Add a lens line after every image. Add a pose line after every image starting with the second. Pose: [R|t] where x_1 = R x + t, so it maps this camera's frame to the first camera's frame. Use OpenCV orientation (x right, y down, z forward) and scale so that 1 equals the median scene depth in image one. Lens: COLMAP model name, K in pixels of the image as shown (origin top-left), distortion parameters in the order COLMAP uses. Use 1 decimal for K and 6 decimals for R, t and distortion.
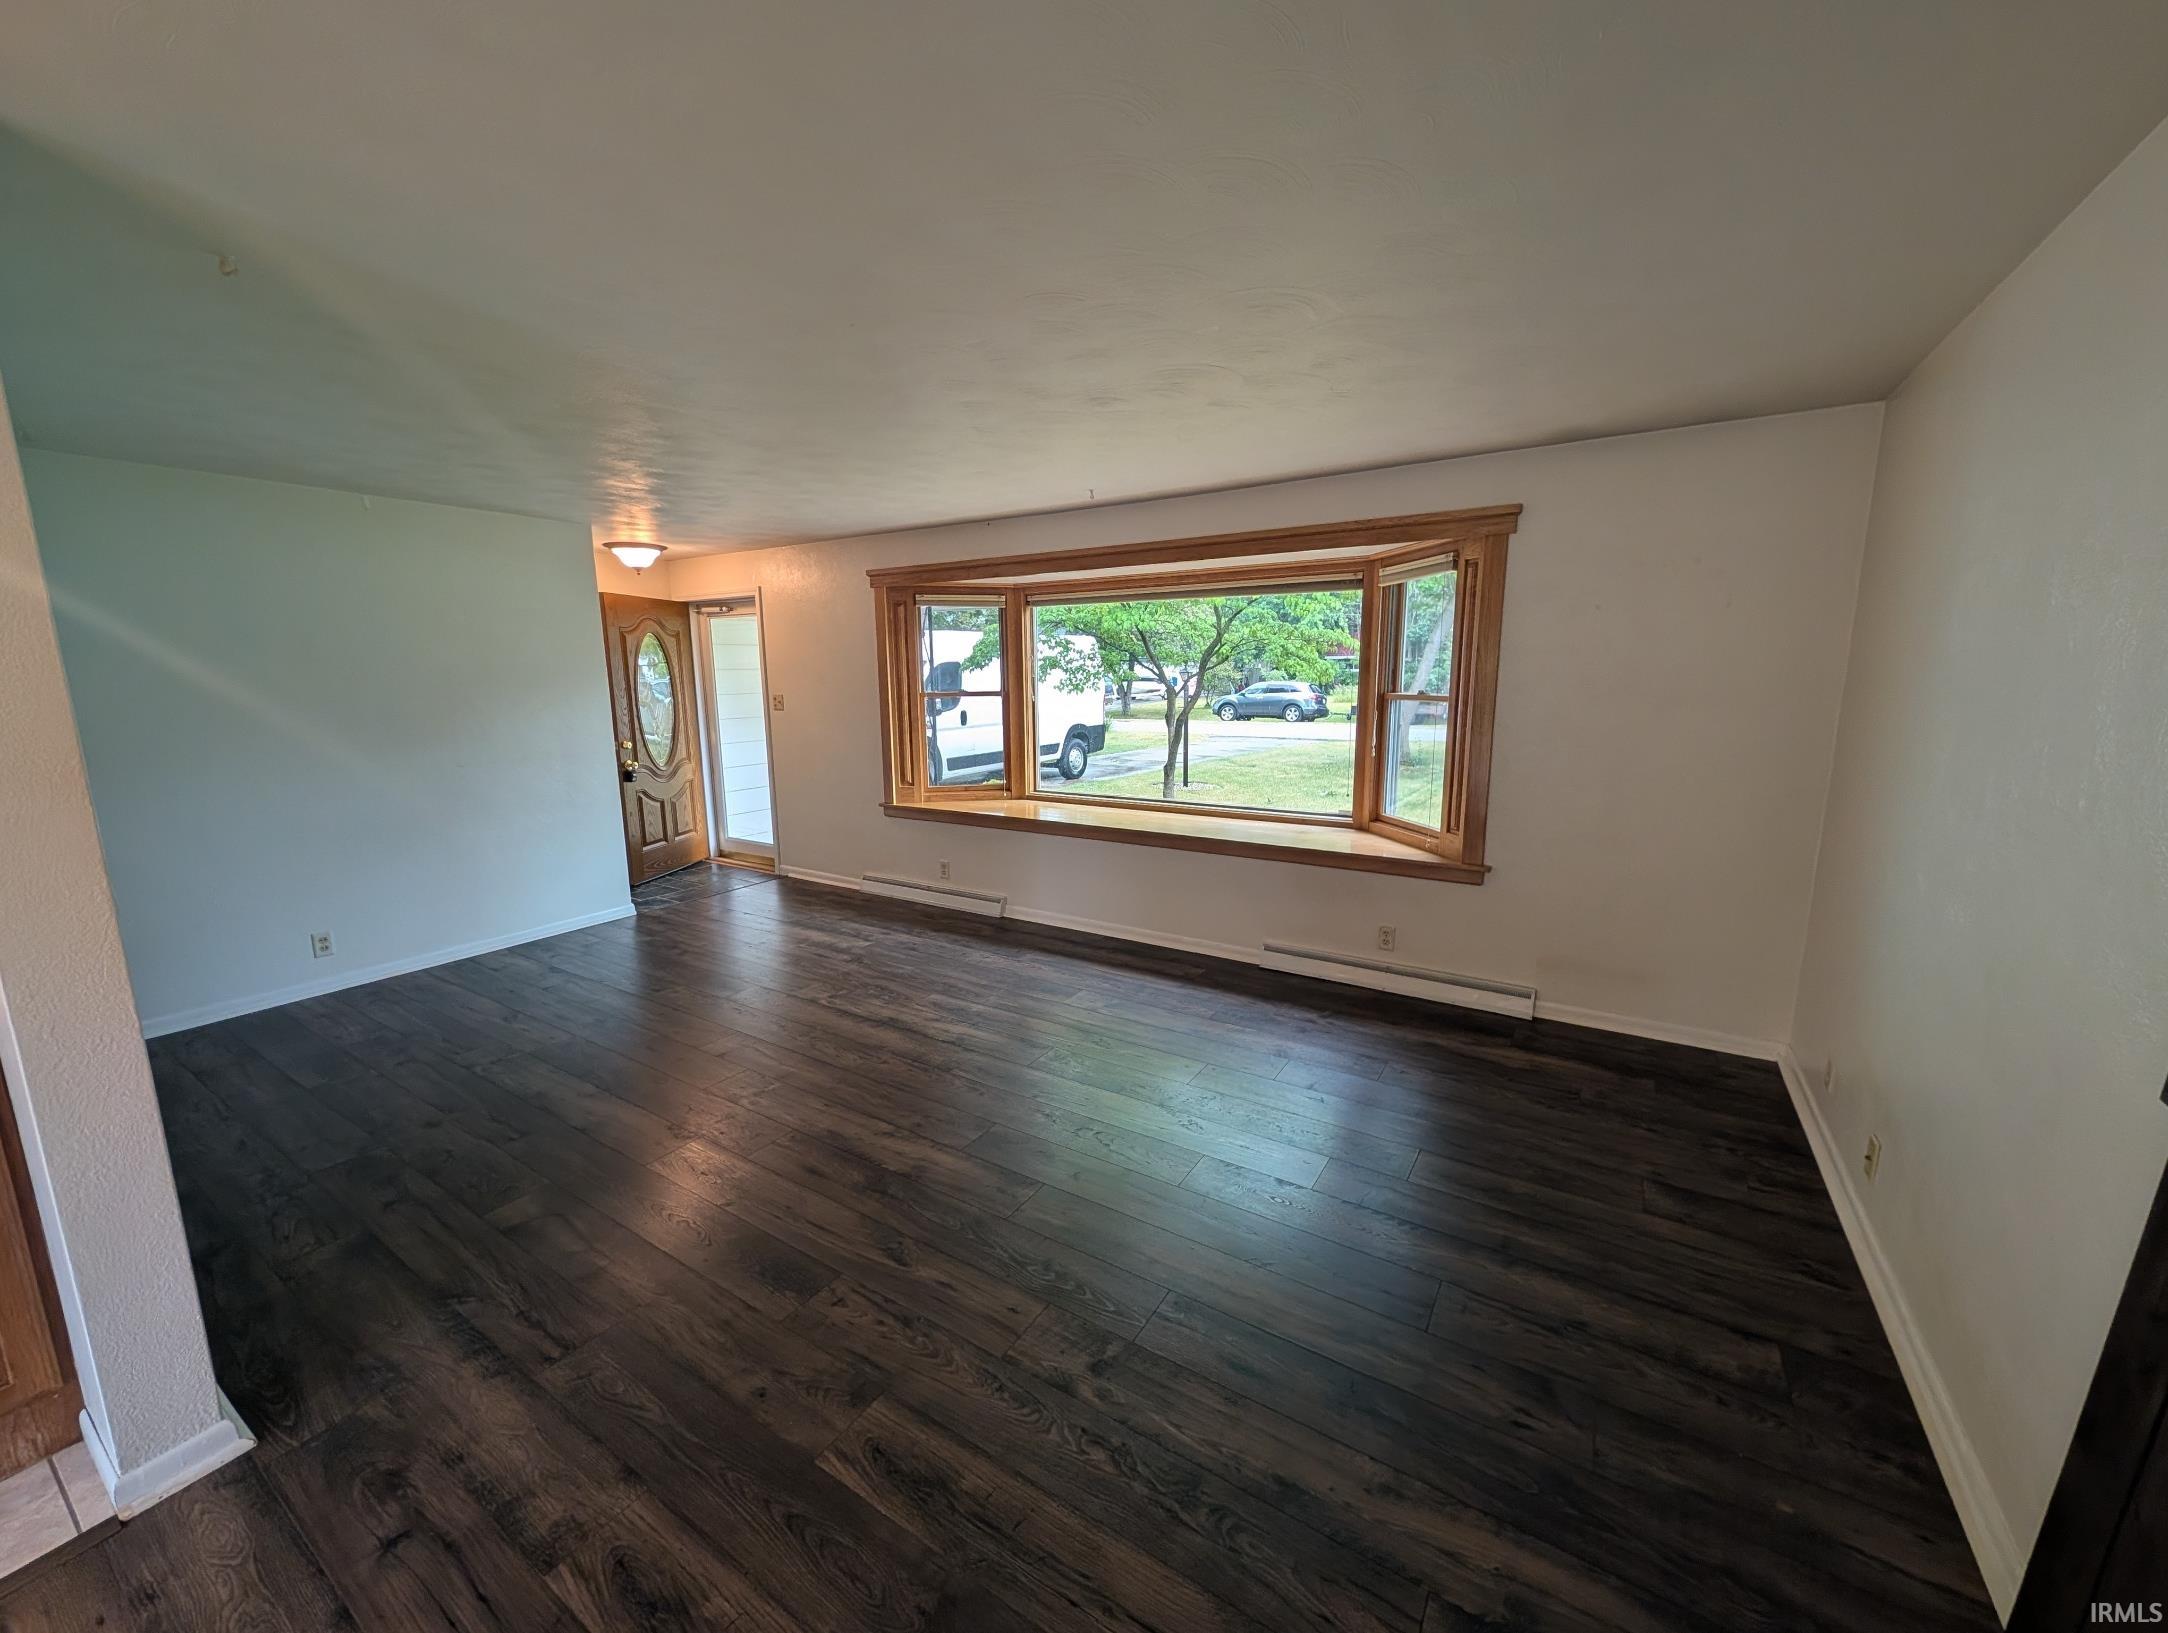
lens RADIAL K [[834.0, 0, 1077.3], [0, 834.0, 815.8], [0, 0, 1]] dist [0.000852, -0.000126]
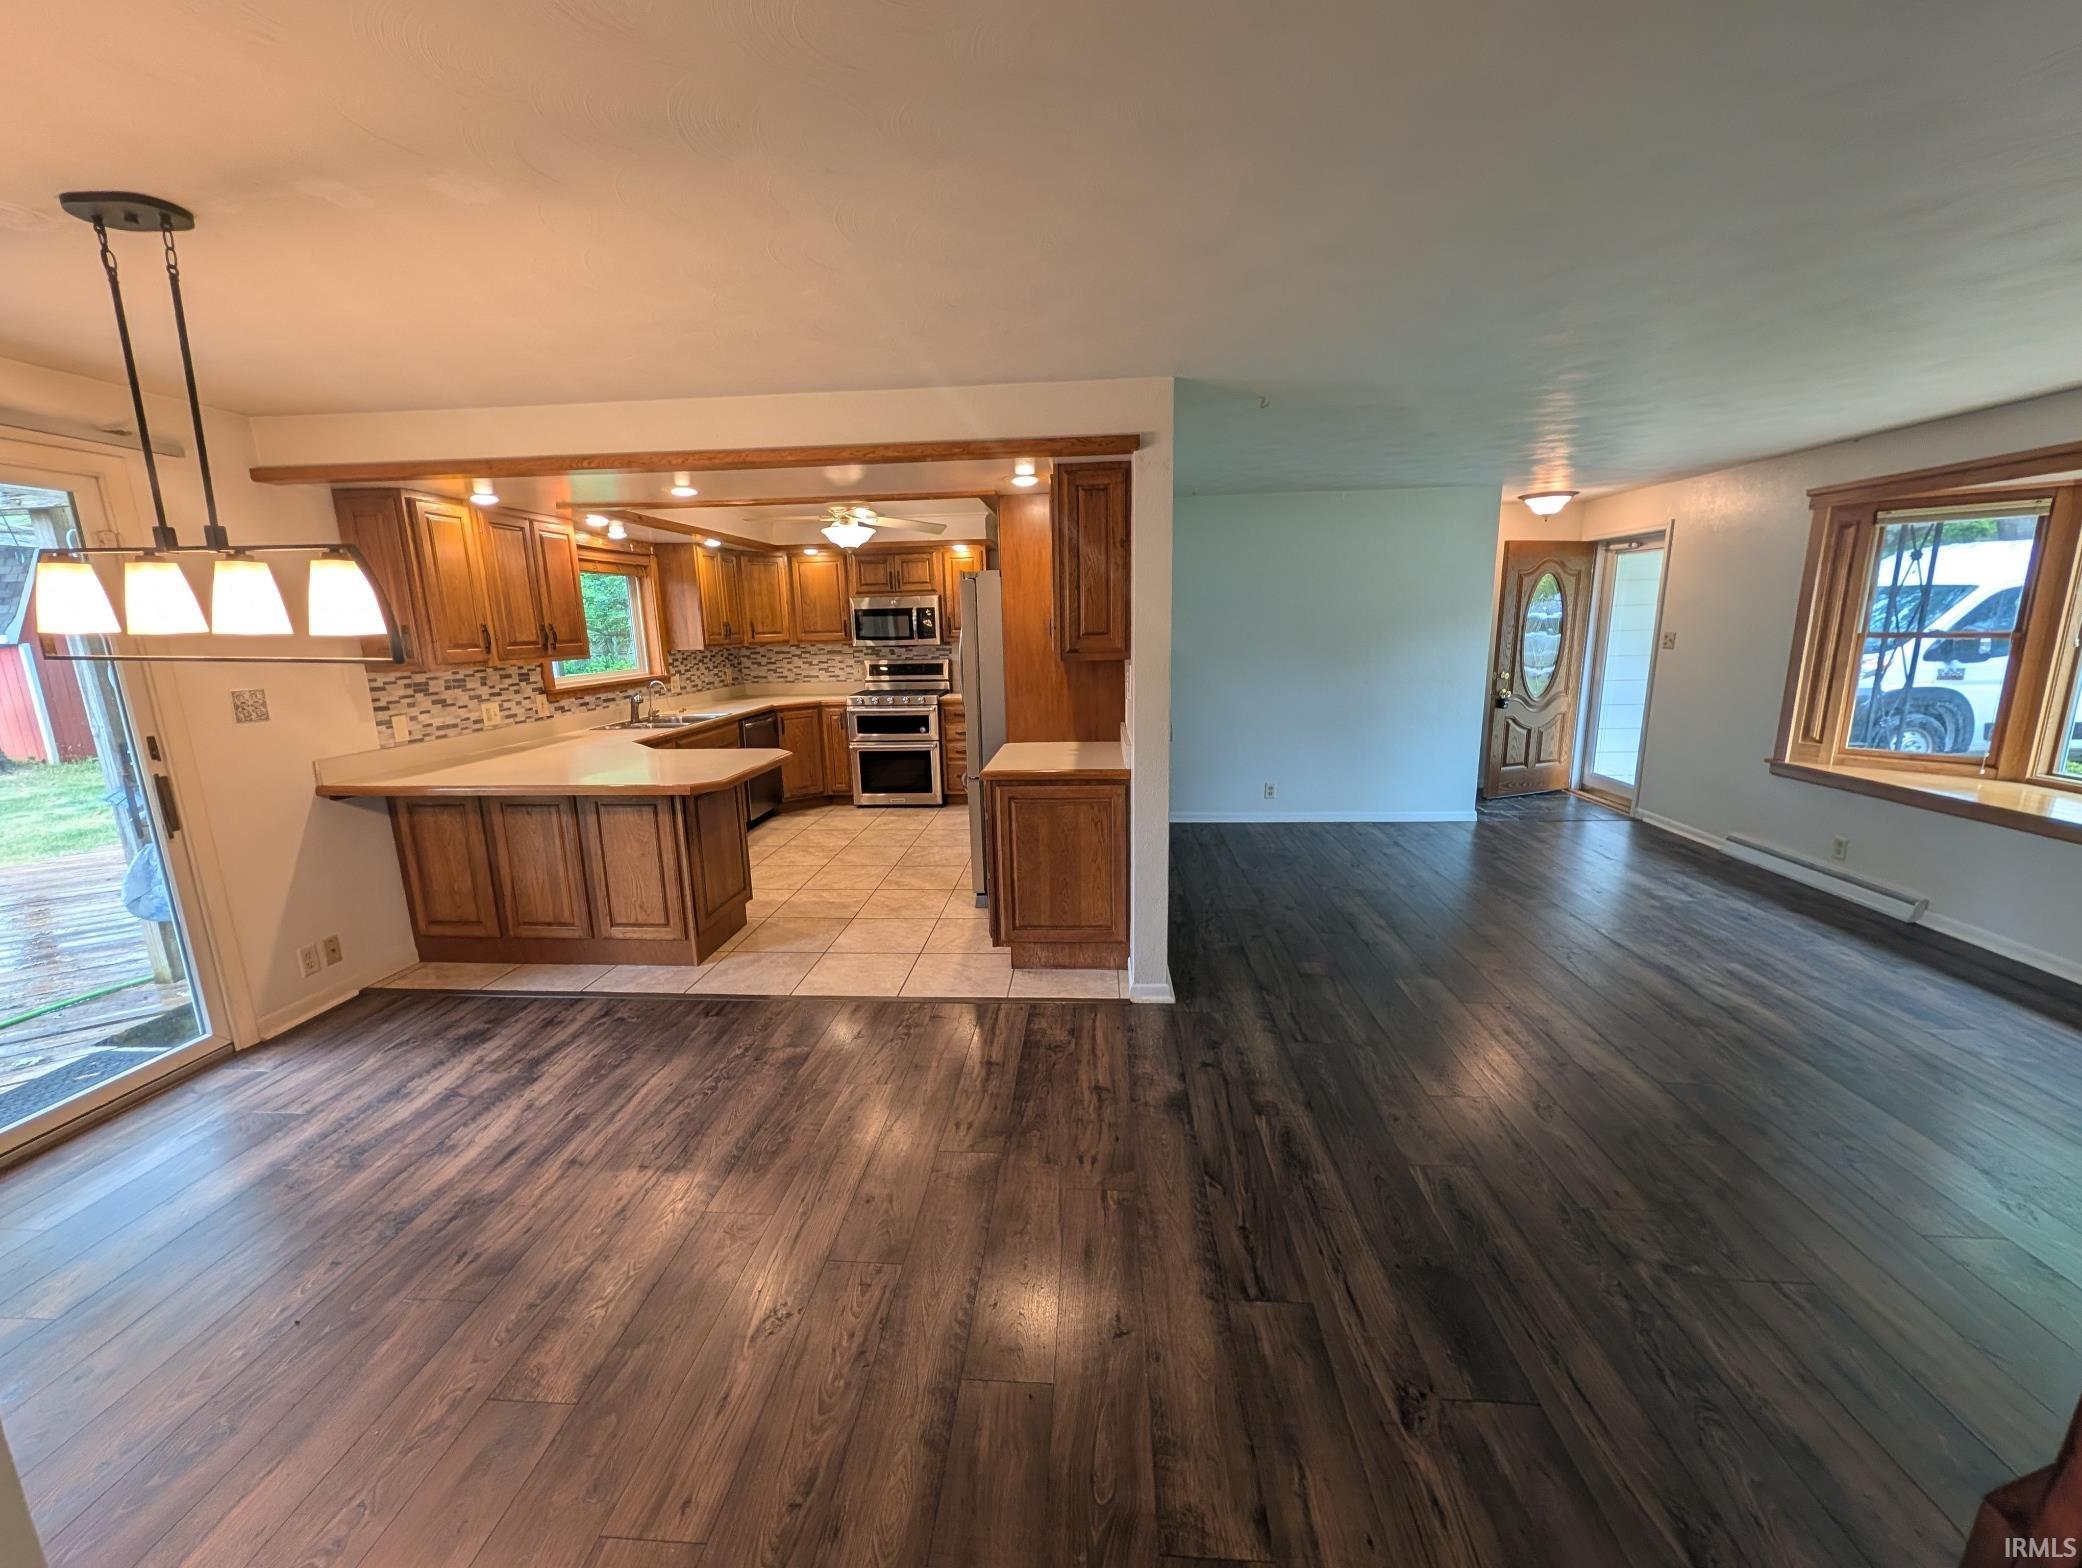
lens RADIAL K [[800.9, 0, 1037.4], [0, 800.9, 784.6], [0, 0, 1]] dist [0.000852, -0.000126]
pose [[0.473342, 0.176801, -0.862953, 0.140228], [-0.132307, 0.982807, 0.128785, 0.005145], [0.870886, 0.053215, 0.488596, -0.086885]]
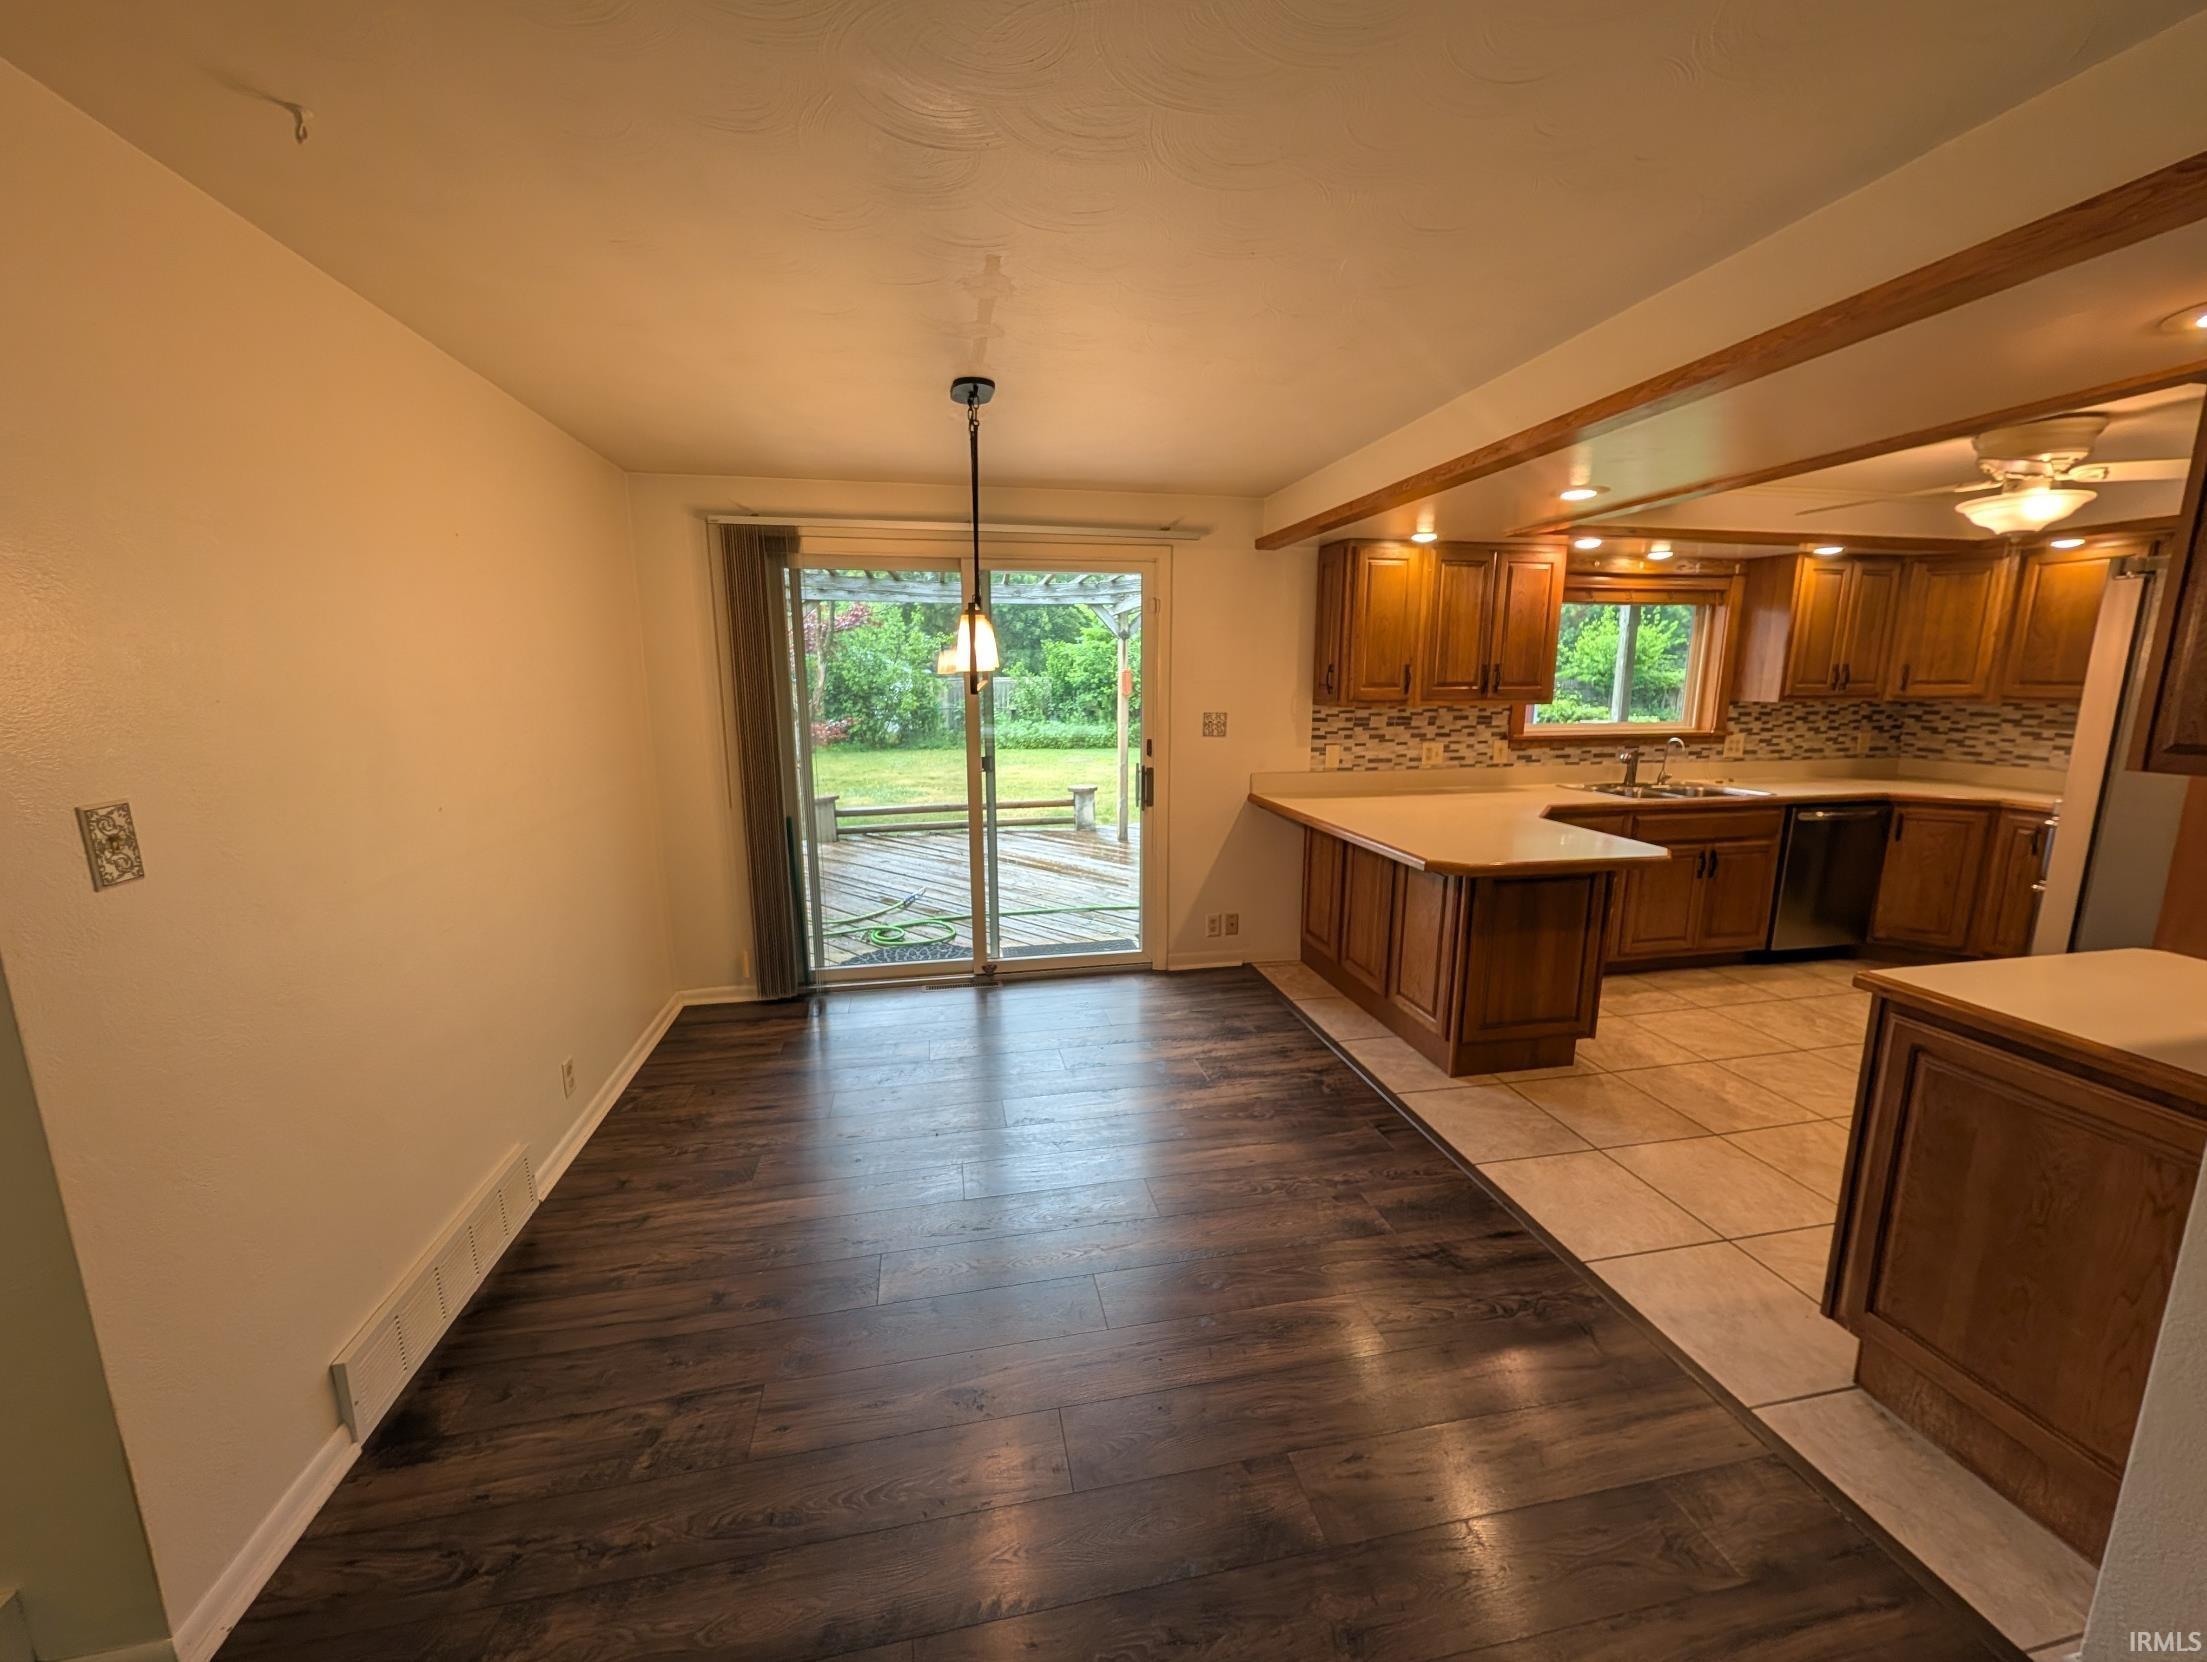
lens RADIAL K [[849.0, 0, 1104.5], [0, 849.0, 832.9], [0, 0, 1]] dist [0.000852, -0.000126]
pose [[-0.718619, 0.138707, -0.681430, 0.002655], [-0.108429, 0.945571, 0.306820, -0.038334], [0.686899, 0.294373, -0.664465, 0.183728]]
